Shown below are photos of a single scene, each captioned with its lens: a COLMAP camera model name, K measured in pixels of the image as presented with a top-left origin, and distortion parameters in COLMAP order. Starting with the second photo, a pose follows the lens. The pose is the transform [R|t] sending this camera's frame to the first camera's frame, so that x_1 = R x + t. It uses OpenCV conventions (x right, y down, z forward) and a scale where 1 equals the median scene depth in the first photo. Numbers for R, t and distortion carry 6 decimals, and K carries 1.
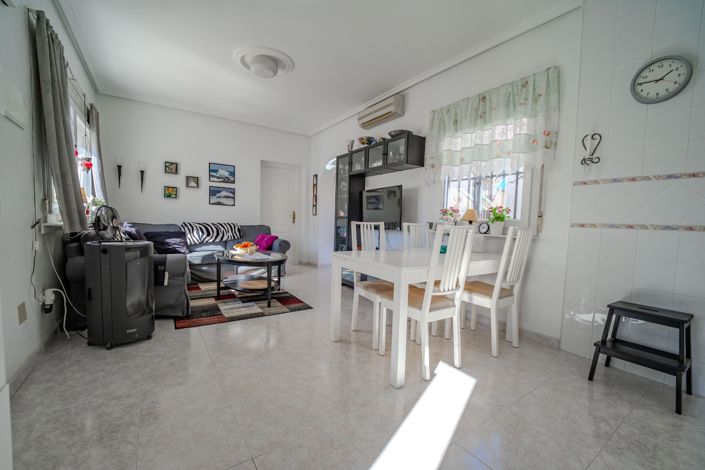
lens RADIAL K [[291.9, 0, 348.9], [0, 291.9, 241.1], [0, 0, 1]] dist [-0.002843, -0.000899]
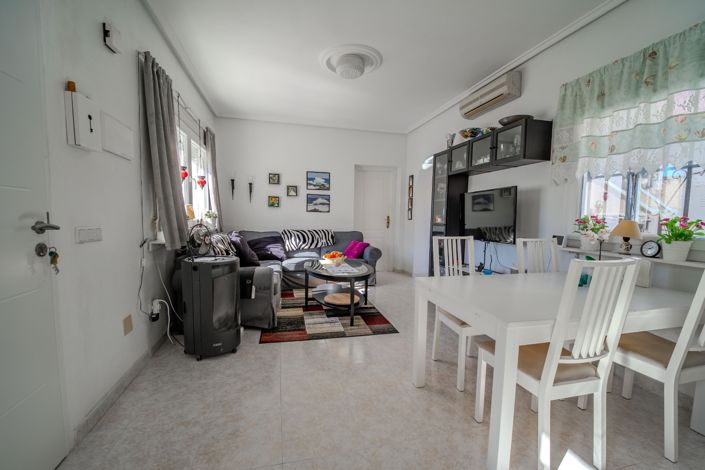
lens RADIAL K [[290.8, 0, 352.2], [0, 290.8, 240.7], [0, 0, 1]] dist [0.022154, -0.022069]
pose [[0.942306, 0.012704, -0.334511, 0.035486], [-0.010374, 0.999908, 0.008753, -0.053210], [0.334591, -0.004778, 0.942351, 0.125571]]
